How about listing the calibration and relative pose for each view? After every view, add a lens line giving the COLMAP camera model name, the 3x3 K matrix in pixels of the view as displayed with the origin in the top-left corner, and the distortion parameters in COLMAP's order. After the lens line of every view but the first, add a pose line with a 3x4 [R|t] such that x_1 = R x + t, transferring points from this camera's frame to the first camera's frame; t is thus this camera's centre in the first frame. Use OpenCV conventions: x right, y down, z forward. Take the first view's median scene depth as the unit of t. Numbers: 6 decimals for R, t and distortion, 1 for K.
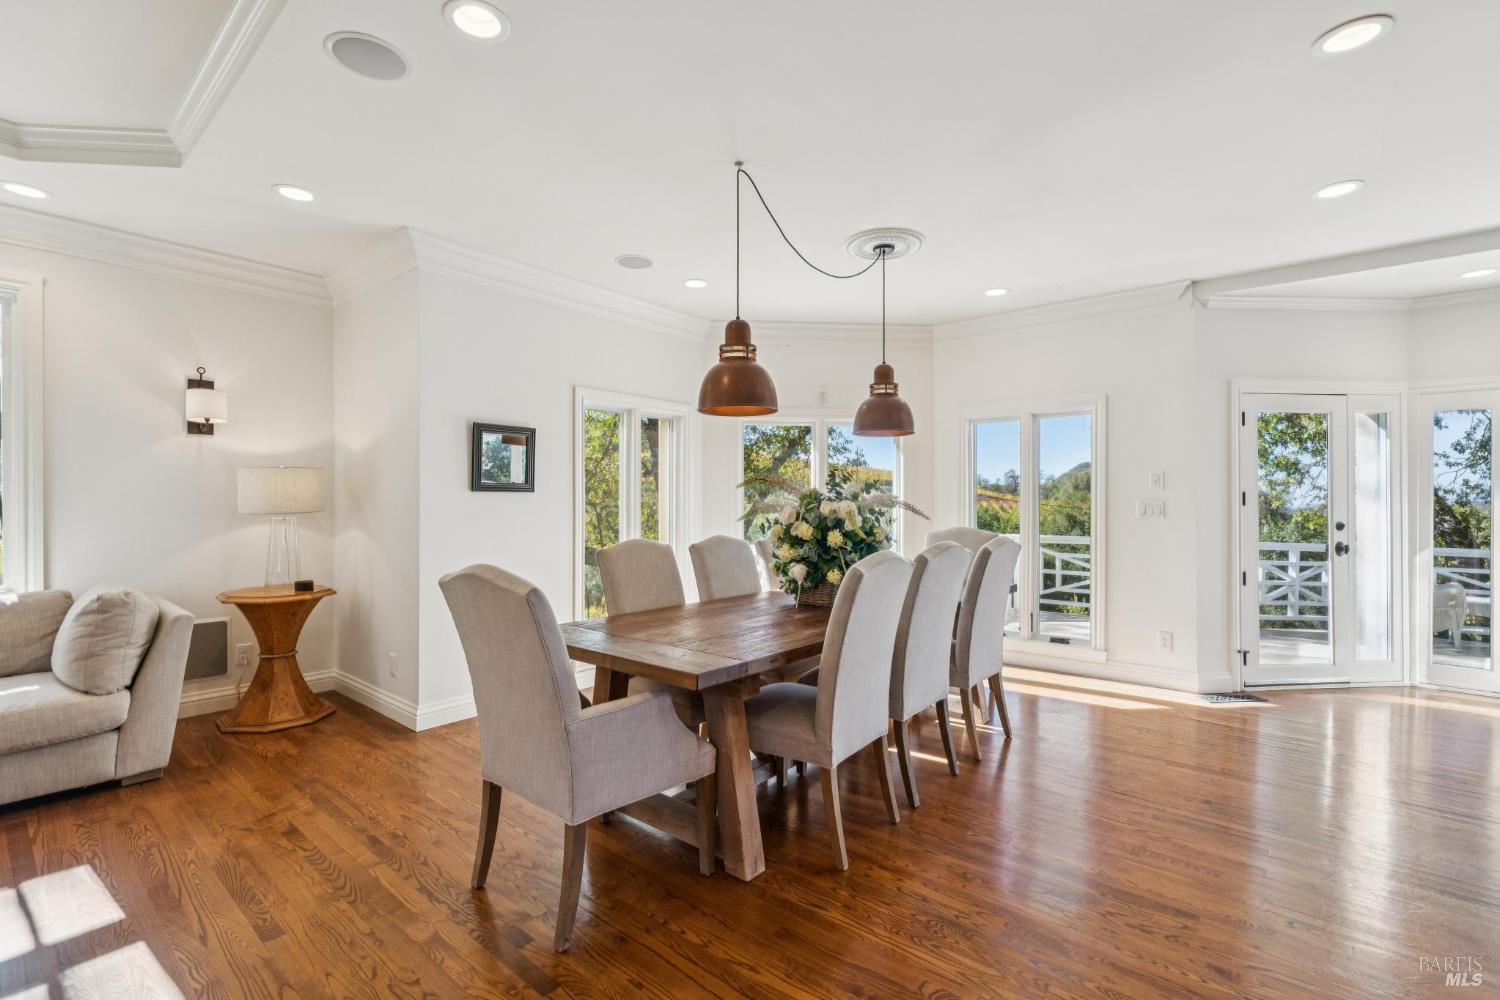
lens RADIAL K [[682.1, 0, 740.0], [0, 682.1, 490.2], [0, 0, 1]] dist [-0.015420, 0.007963]
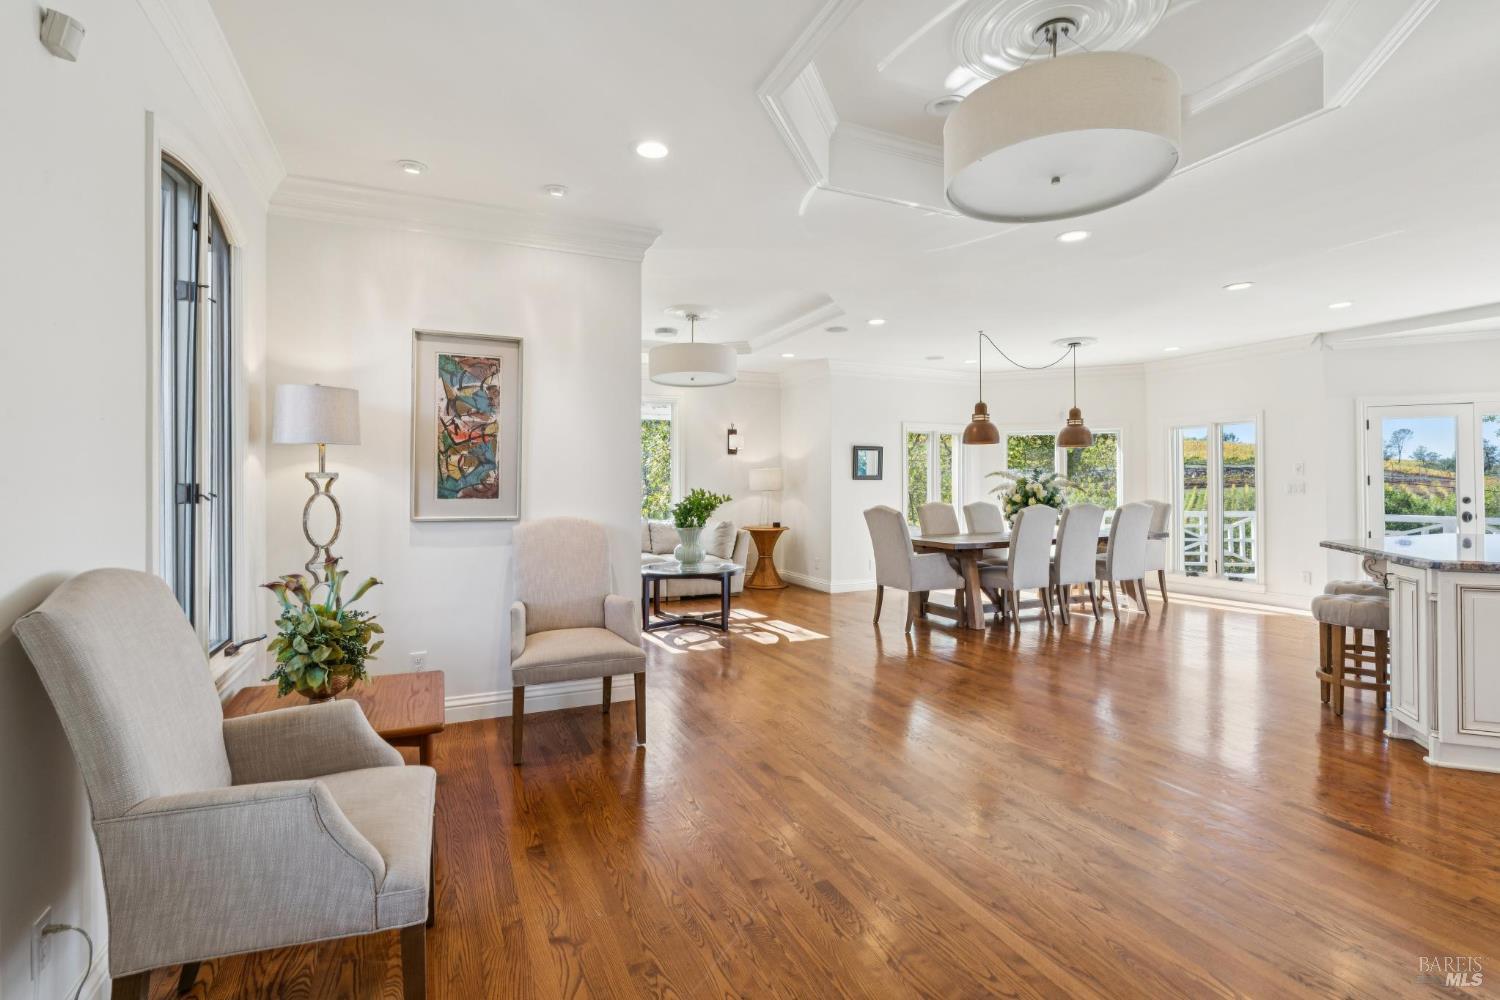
lens RADIAL K [[682.1, 0, 740.0], [0, 682.1, 490.2], [0, 0, 1]] dist [-0.015420, 0.007963]
pose [[0.902724, -0.001074, -0.430219, 0.178816], [0.011090, 0.999723, 0.020774, -0.013179], [0.430078, -0.023525, 0.902485, -0.992787]]
